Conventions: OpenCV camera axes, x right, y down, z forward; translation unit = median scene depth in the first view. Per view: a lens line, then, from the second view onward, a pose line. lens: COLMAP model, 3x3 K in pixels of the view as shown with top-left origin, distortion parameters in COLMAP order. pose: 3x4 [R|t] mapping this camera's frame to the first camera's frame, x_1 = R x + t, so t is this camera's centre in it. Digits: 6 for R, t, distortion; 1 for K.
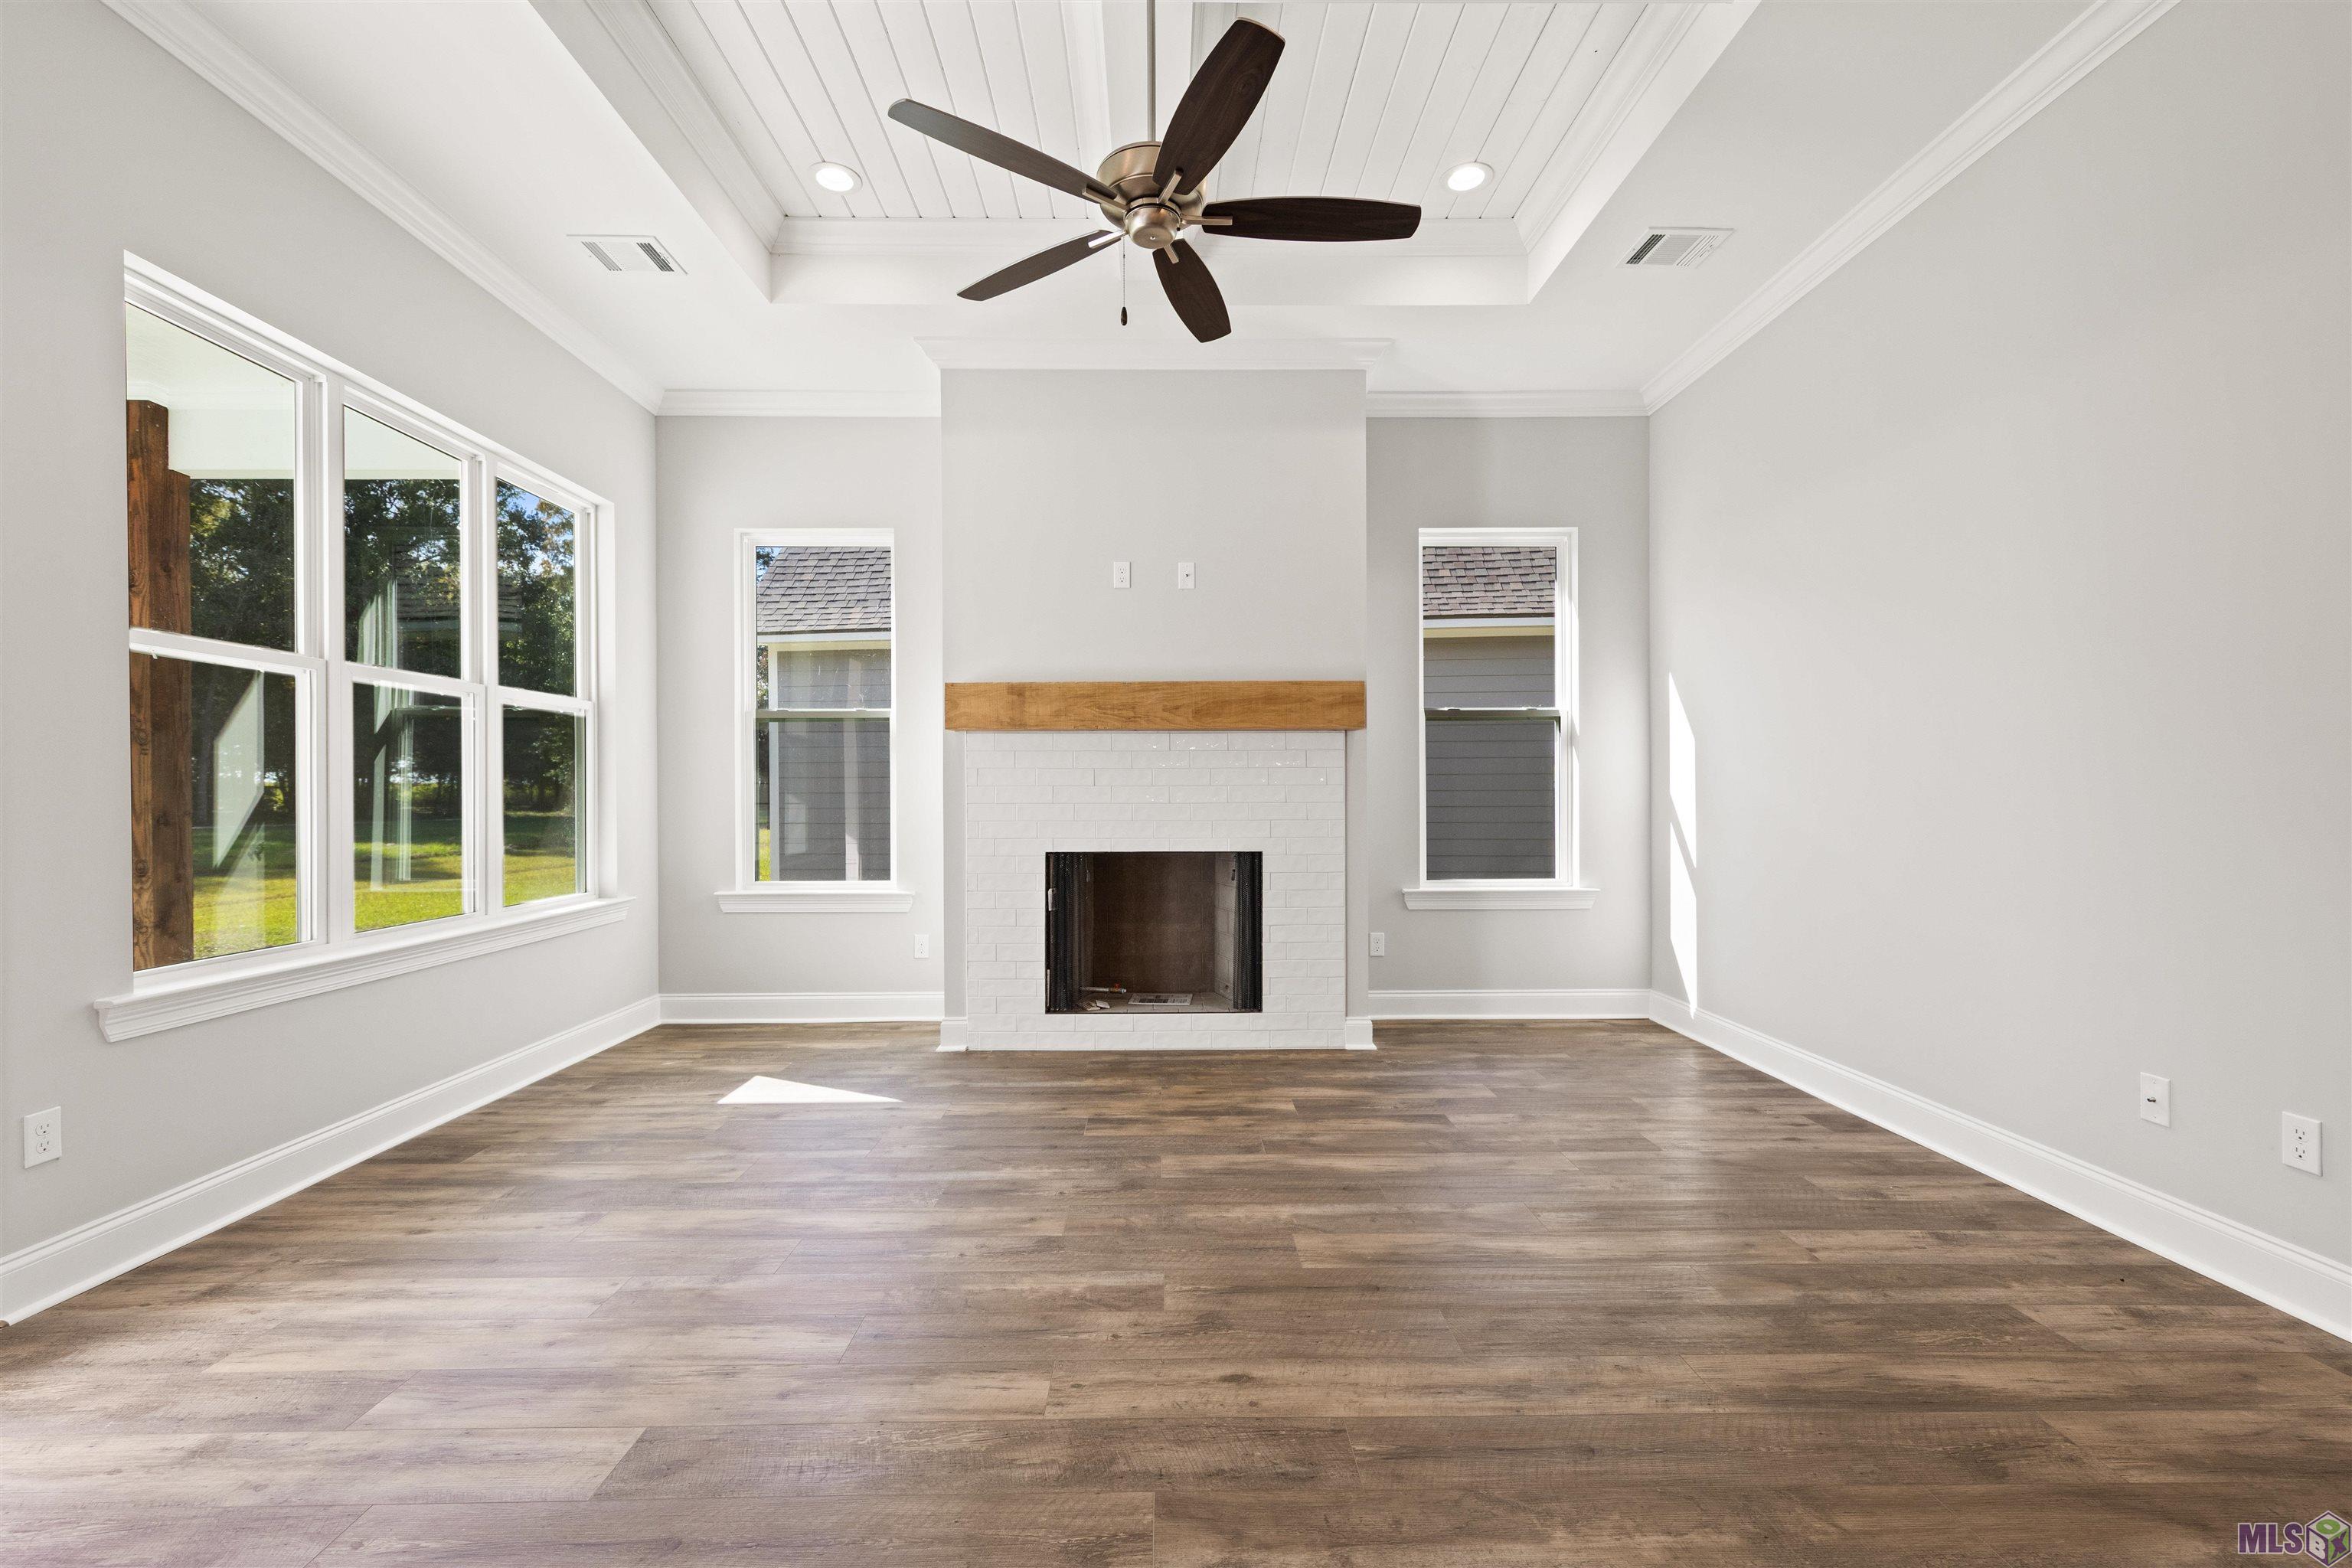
lens RADIAL K [[994.6, 0, 1174.8], [0, 994.6, 796.5], [0, 0, 1]] dist [0.008286, -0.001652]
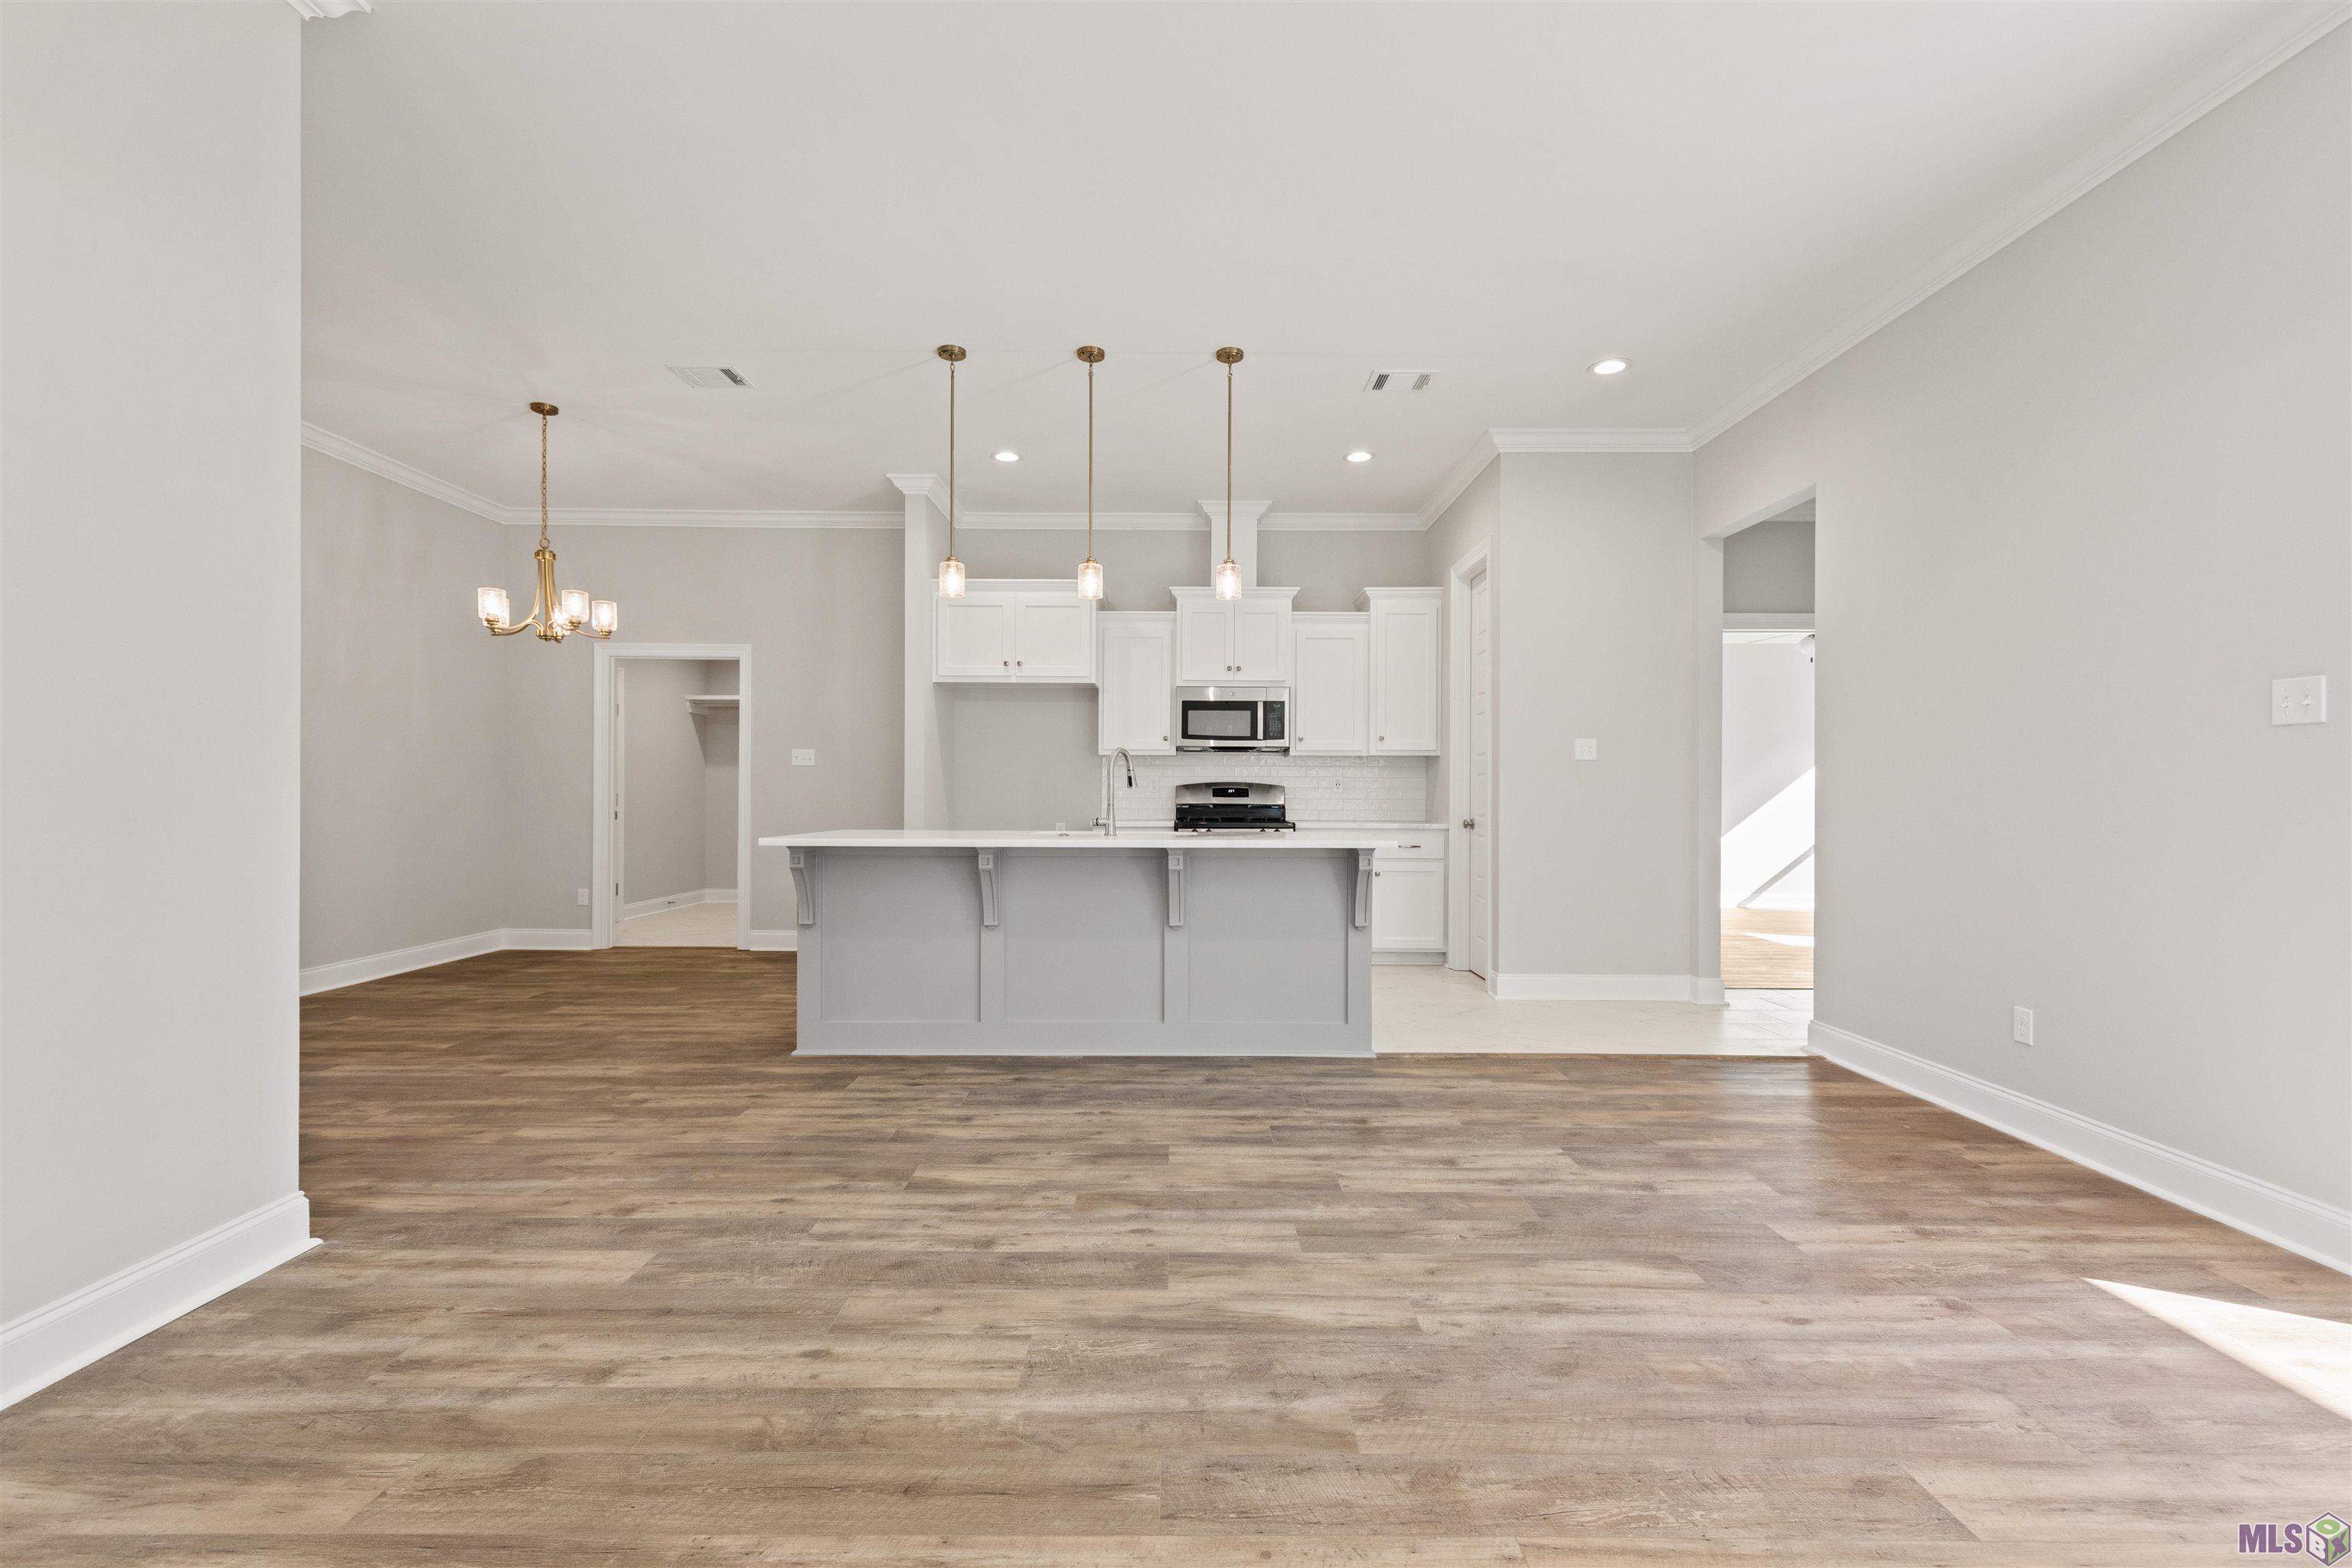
lens RADIAL K [[994.6, 0, 1179.3], [0, 994.6, 798.9], [0, 0, 1]] dist [0.008286, -0.001652]
pose [[-0.999931, -0.000990, 0.011696, 0.065747], [-0.000898, 0.999968, 0.007916, -0.001882], [-0.011704, 0.007905, -0.999900, 0.847418]]
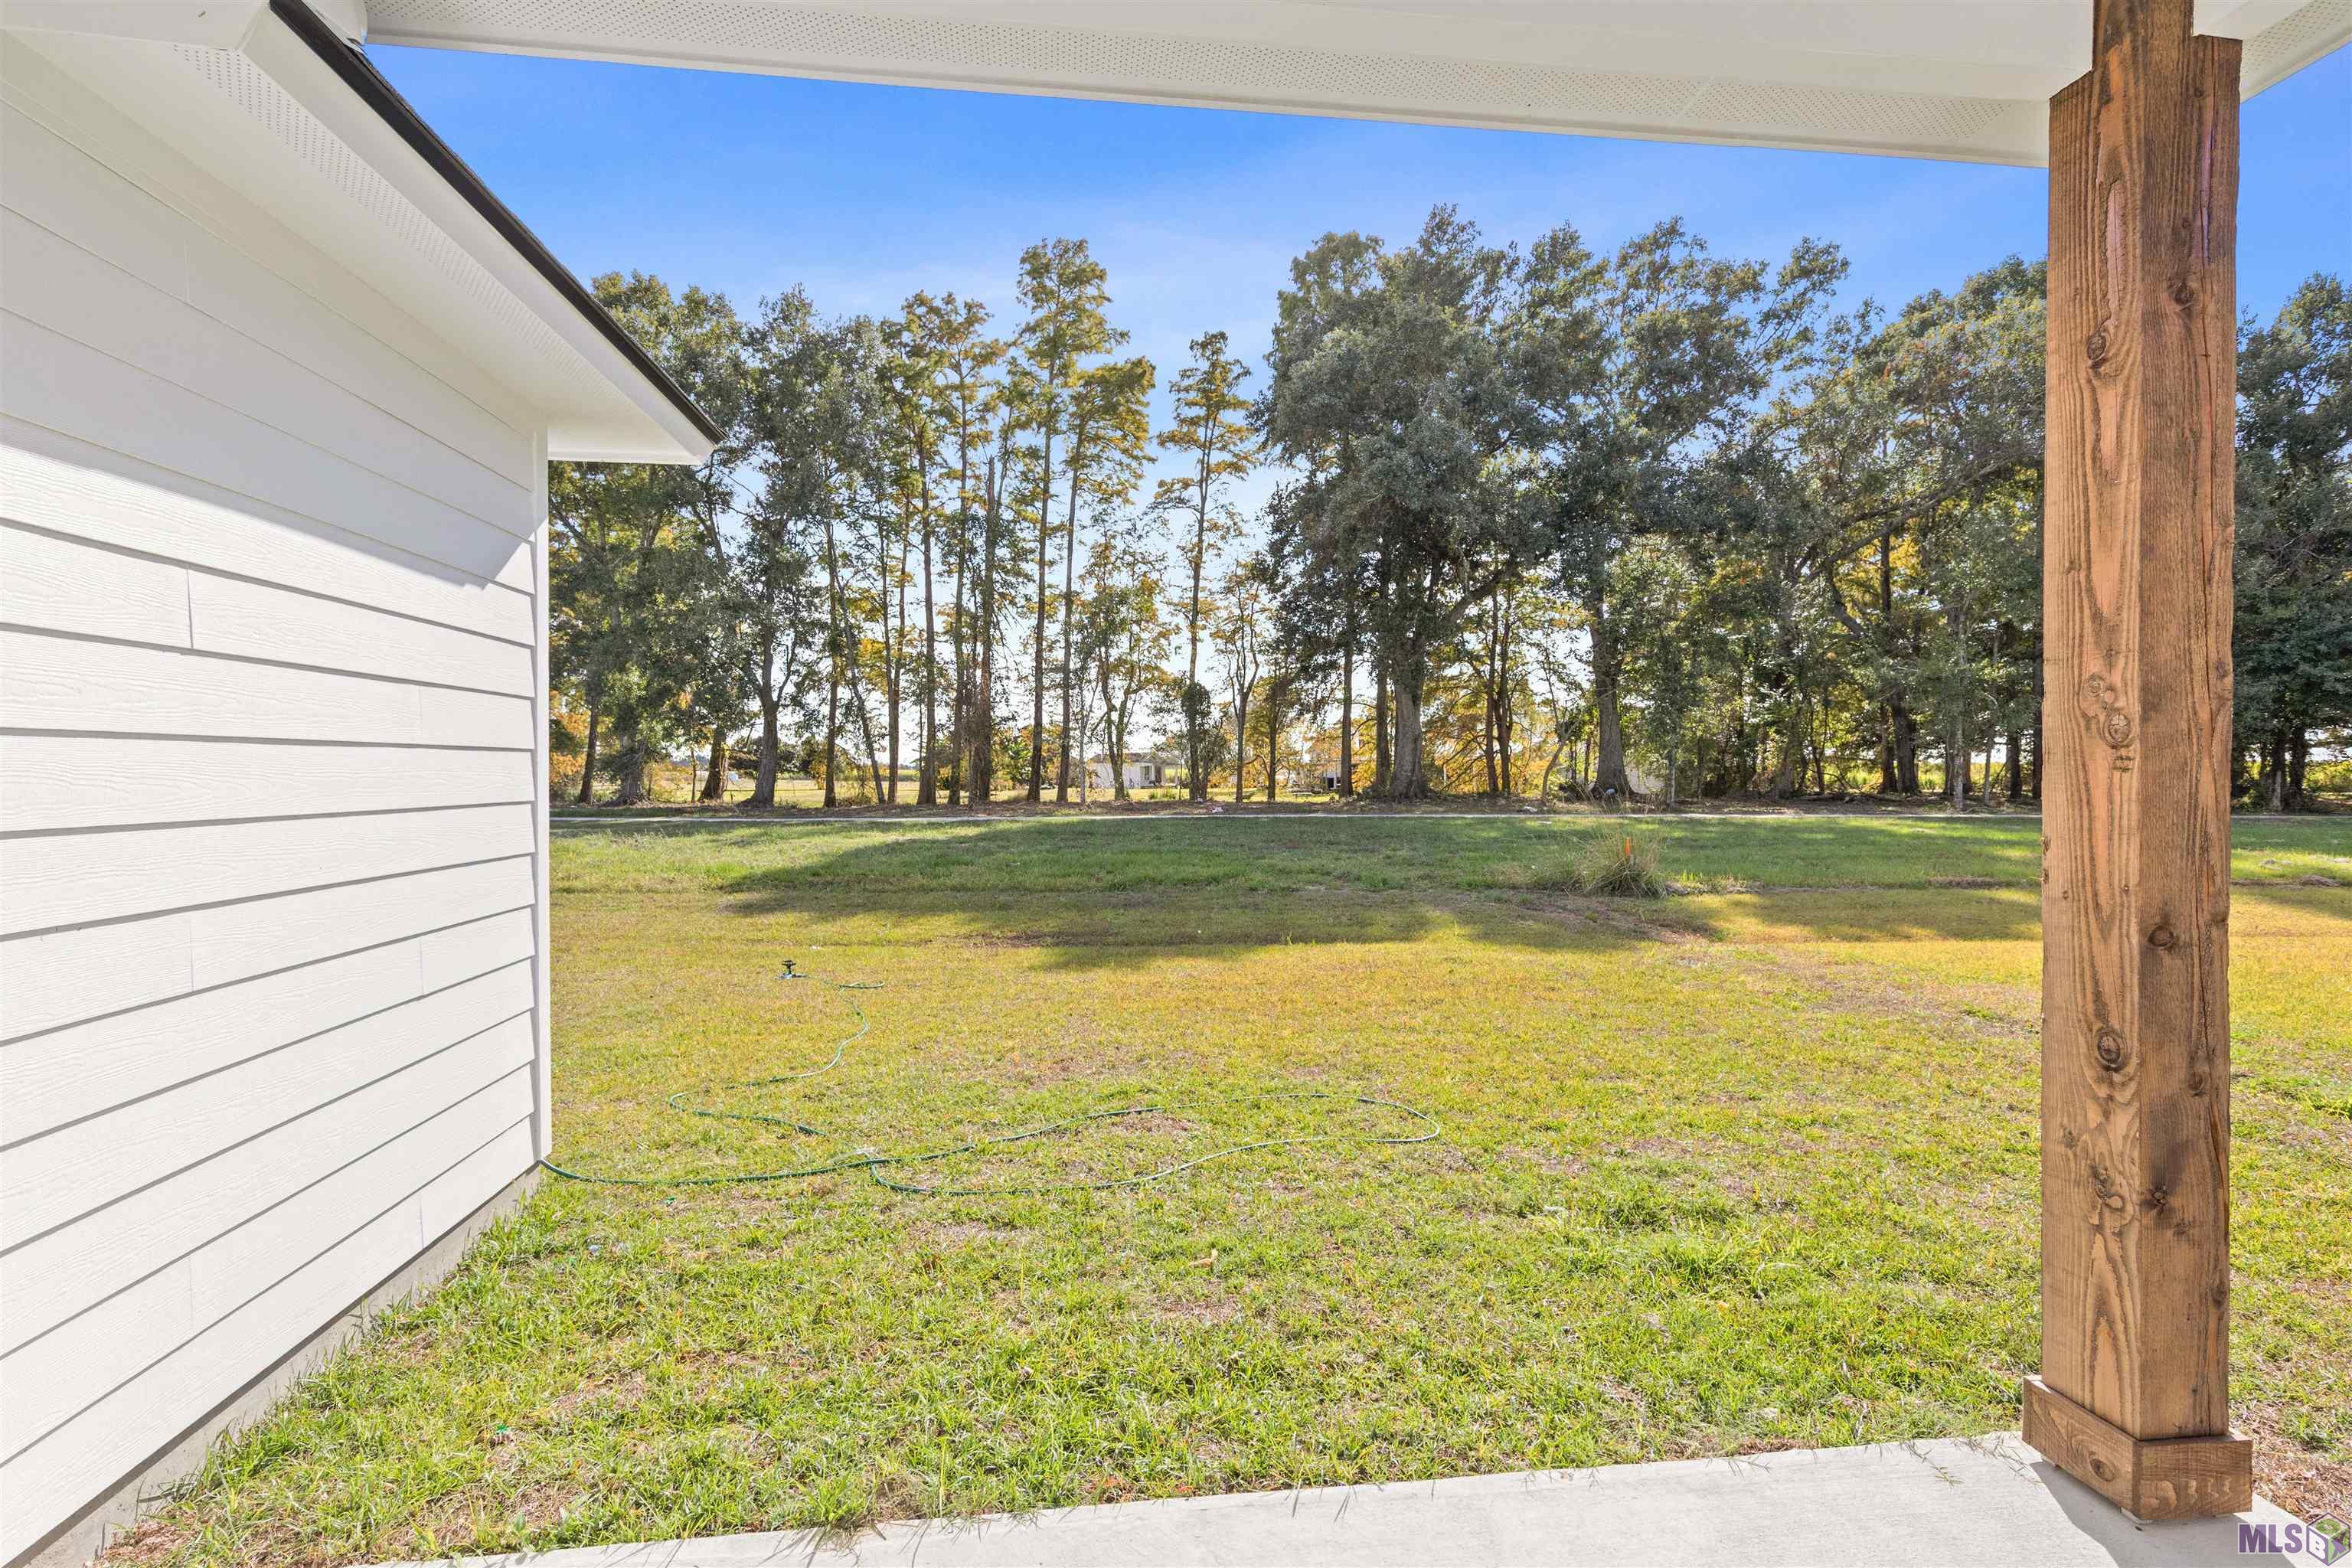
lens RADIAL K [[1051.0, 0, 1173.7], [0, 1051.0, 783.6], [0, 0, 1]] dist [0.004413, 0.000267]
pose [[0.101736, 0.013159, -0.994724, -0.796019], [-0.004687, 0.999908, 0.012748, -0.049050], [0.994800, 0.003366, 0.101788, 0.711339]]
